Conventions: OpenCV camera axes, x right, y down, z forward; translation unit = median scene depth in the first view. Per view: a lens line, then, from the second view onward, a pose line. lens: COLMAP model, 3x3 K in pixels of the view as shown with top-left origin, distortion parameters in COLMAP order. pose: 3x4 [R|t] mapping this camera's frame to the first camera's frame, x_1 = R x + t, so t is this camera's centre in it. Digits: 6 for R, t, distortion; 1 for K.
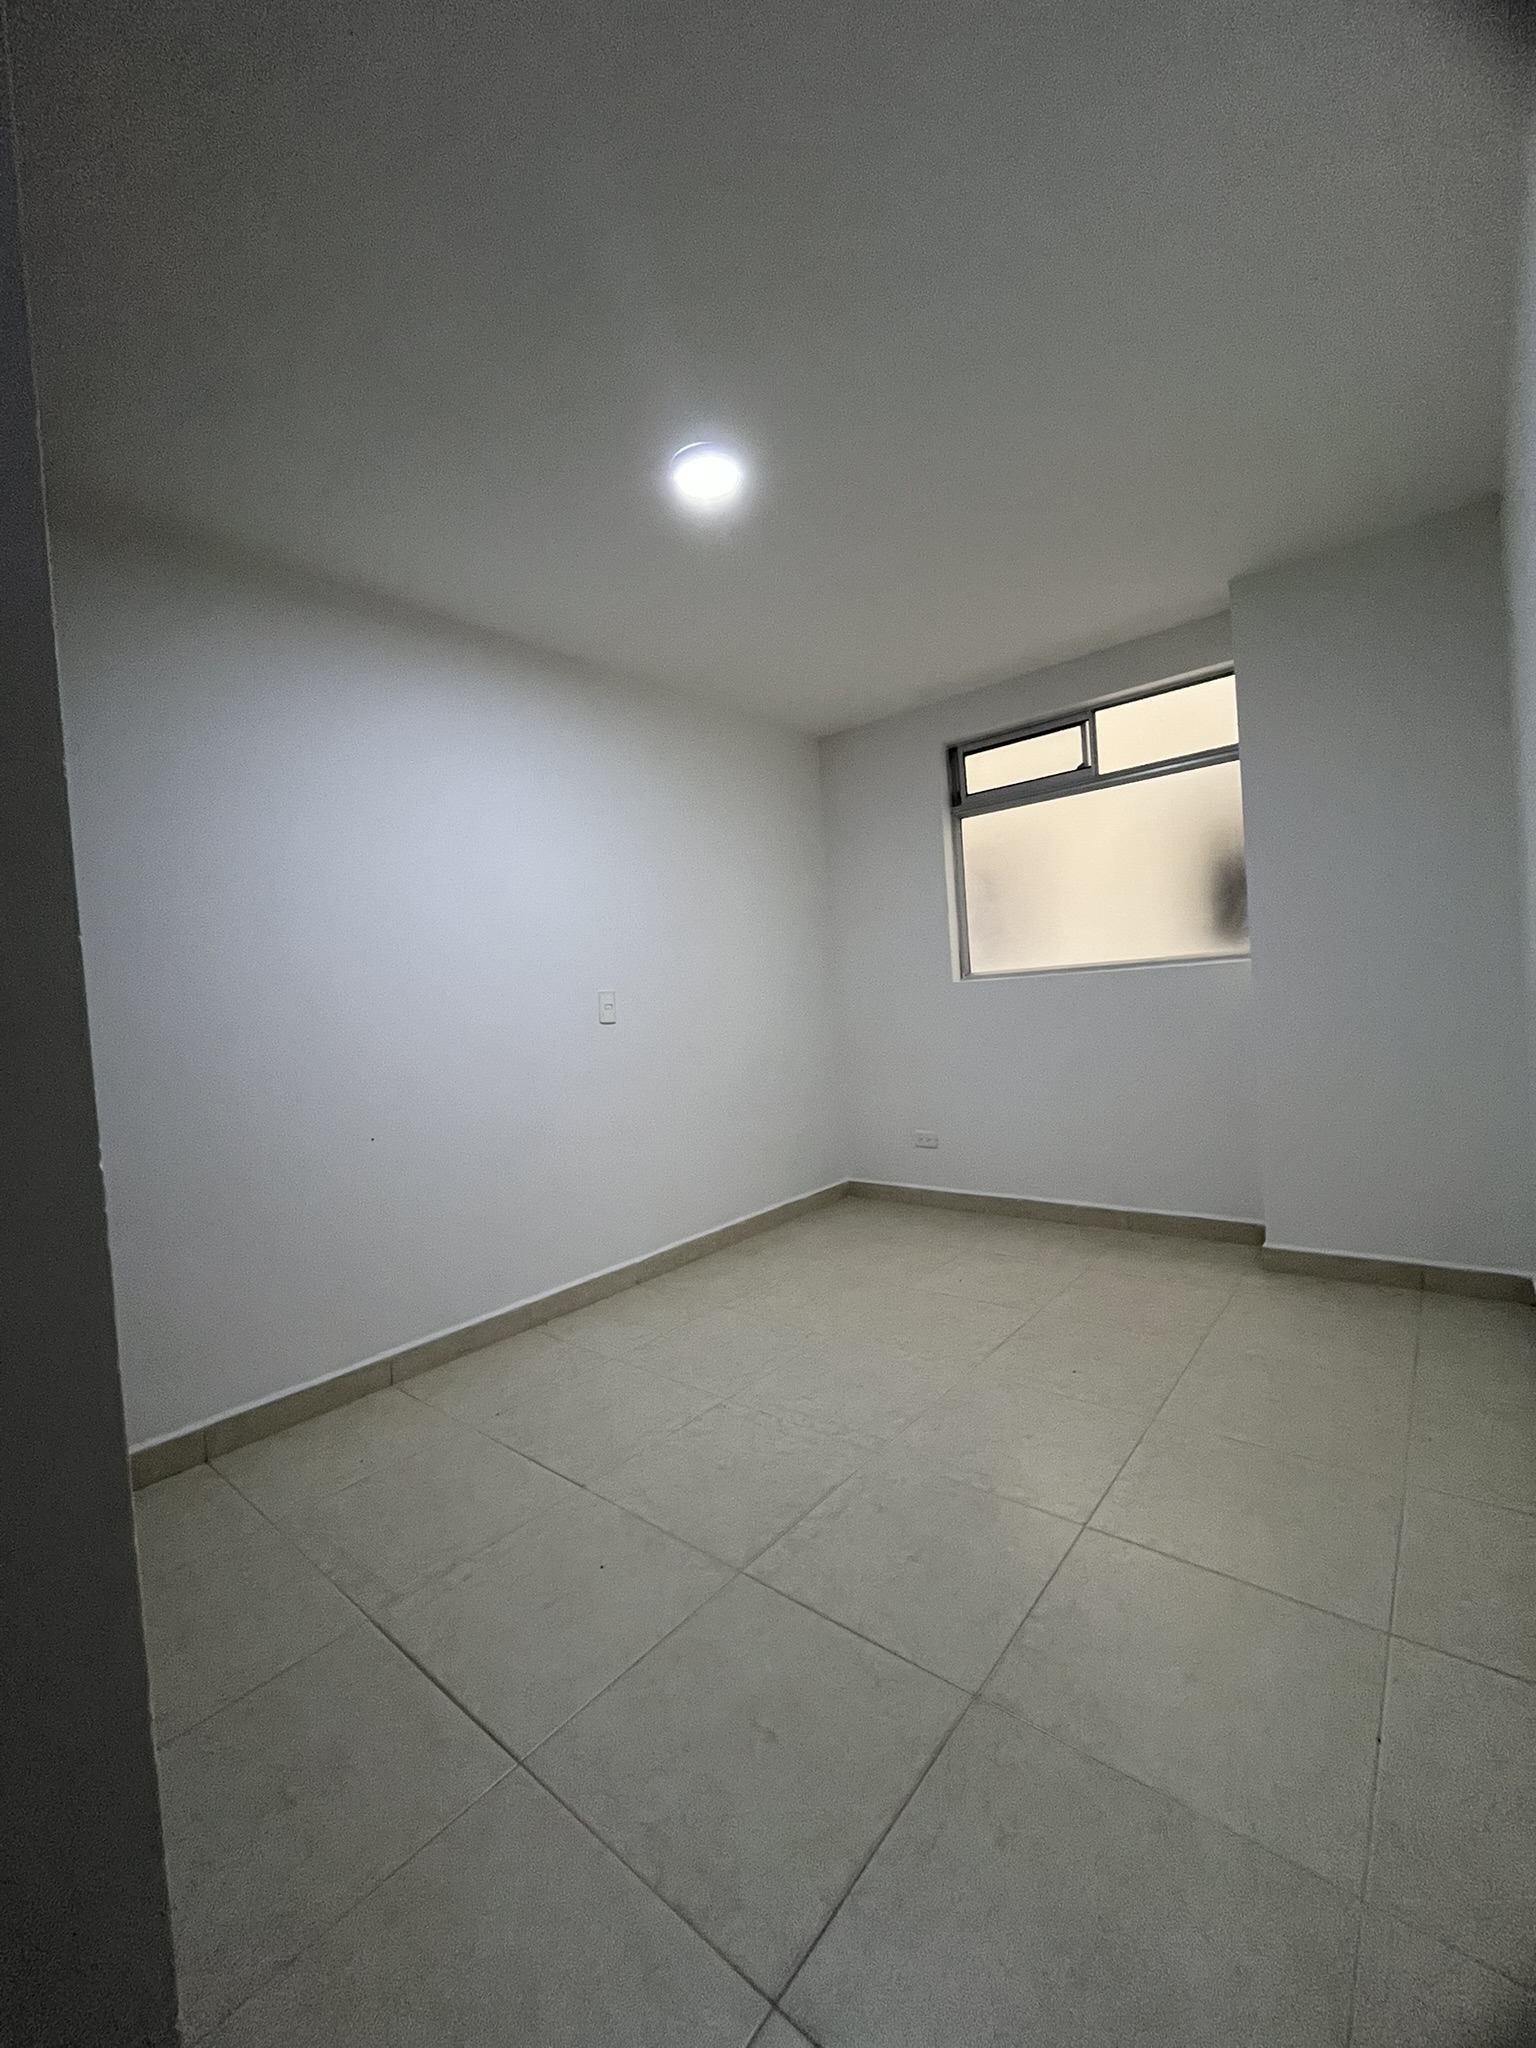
lens RADIAL K [[830.4, 0, 768.0], [0, 830.4, 1024.0], [0, 0, 1]] dist [-0.000056, 0.000282]
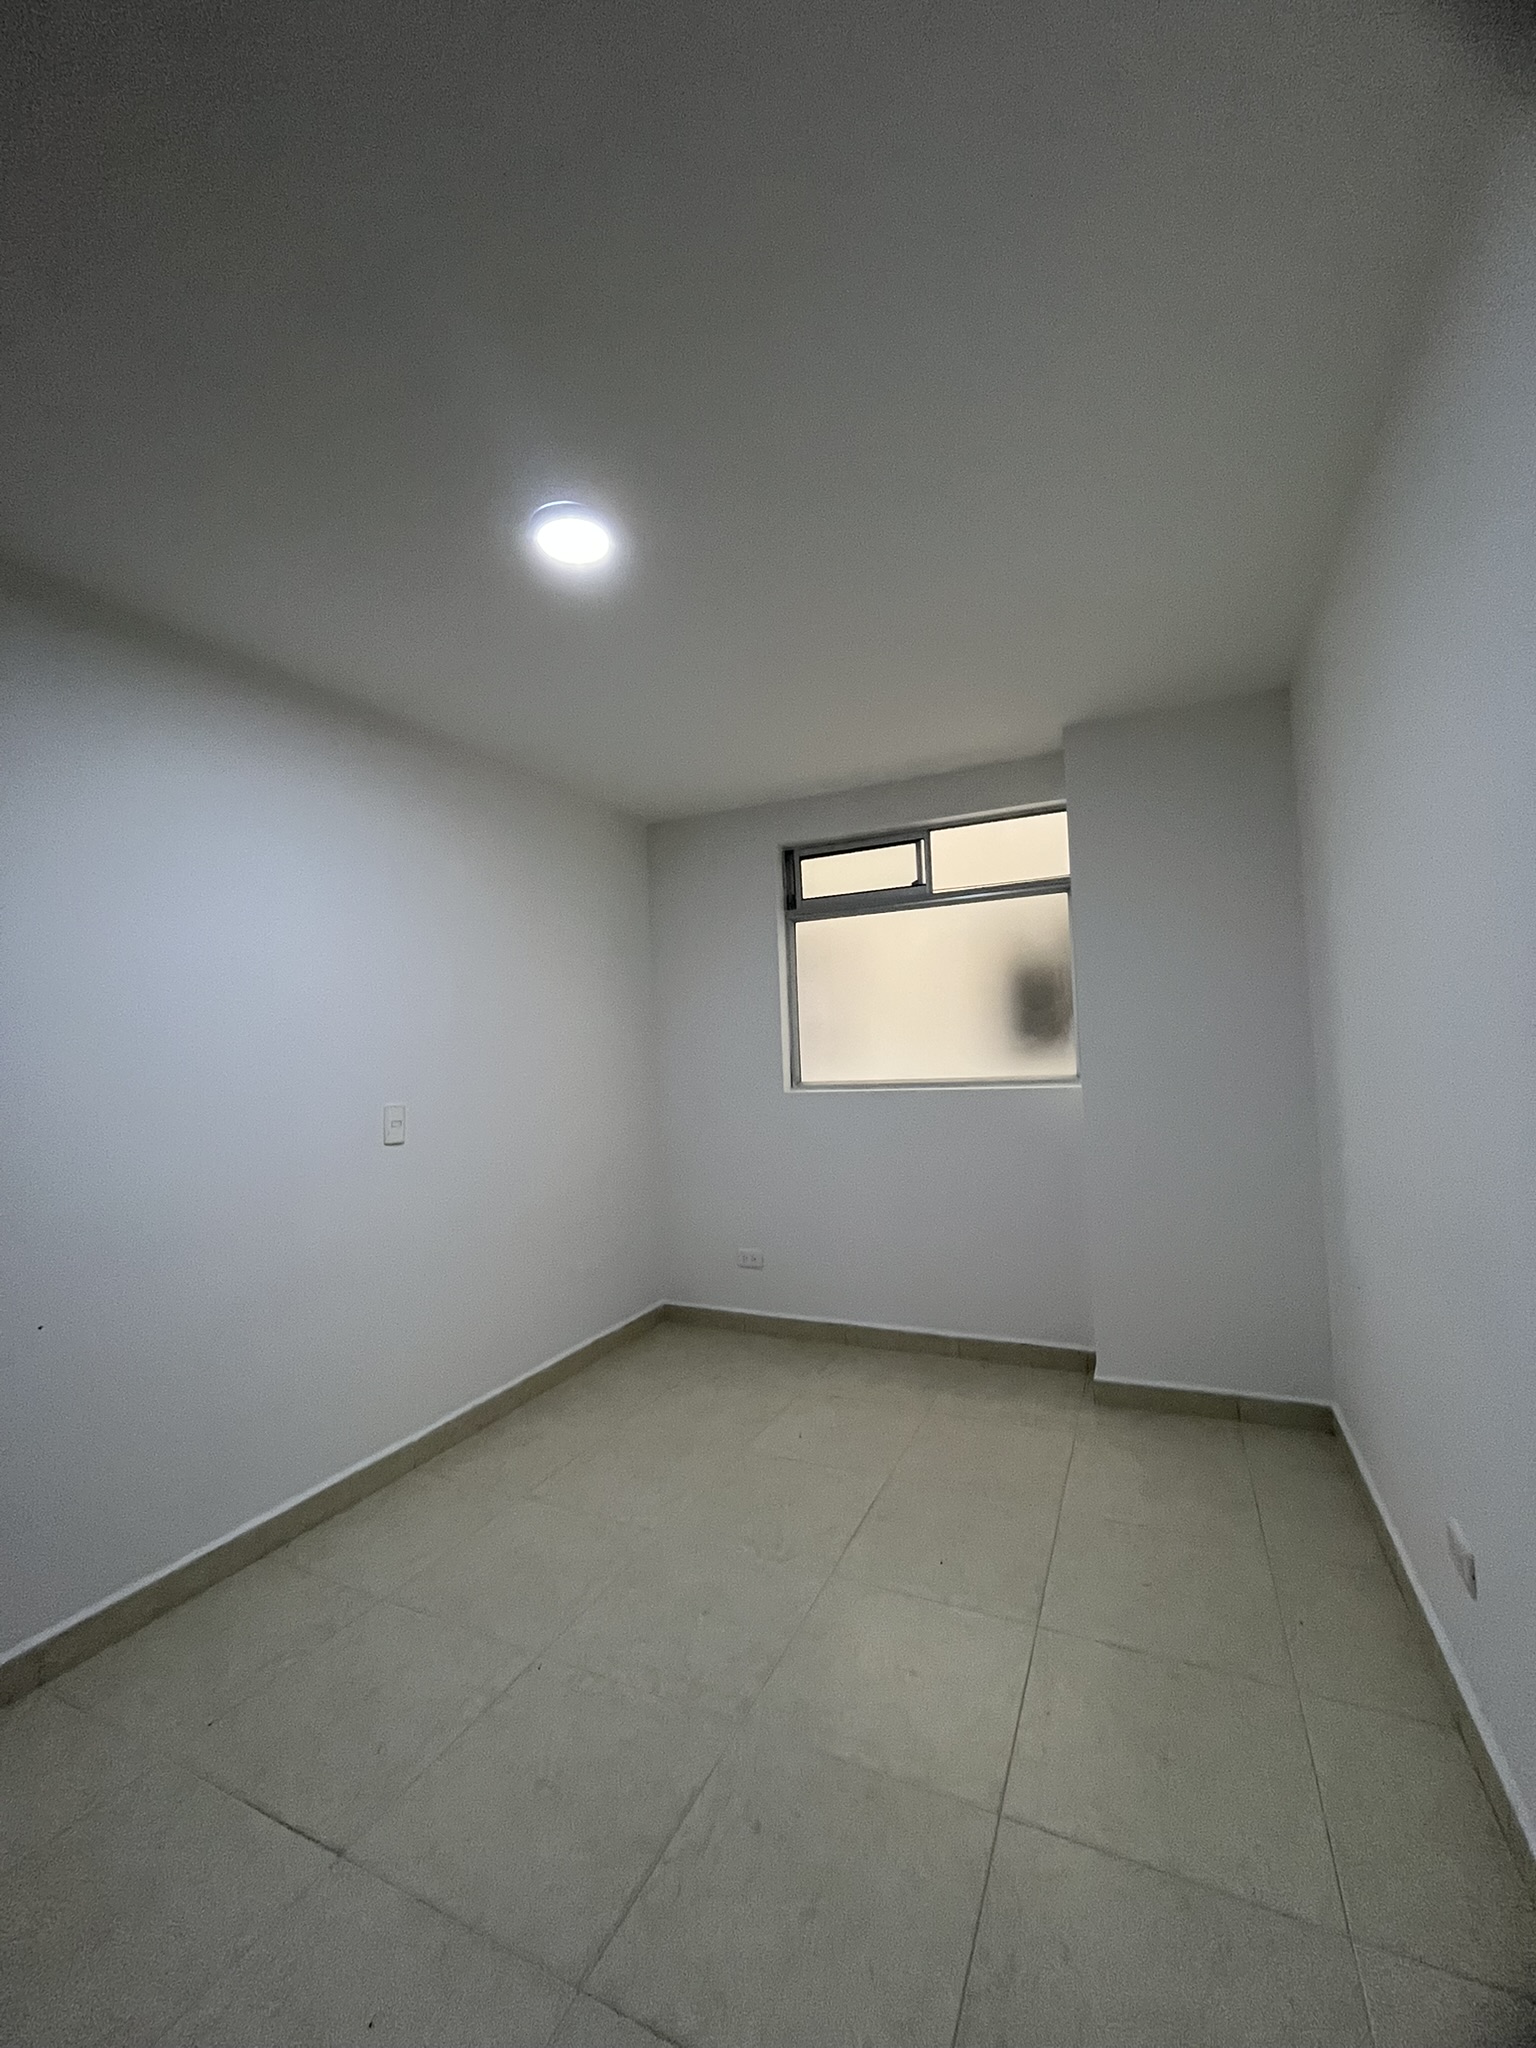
lens RADIAL K [[830.4, 0, 768.0], [0, 830.4, 1024.0], [0, 0, 1]] dist [-0.000056, 0.000282]
pose [[0.966702, 0.042286, 0.252385, -0.043898], [-0.022285, 0.996417, -0.081587, -0.056591], [-0.254931, 0.073246, 0.964181, 0.093641]]
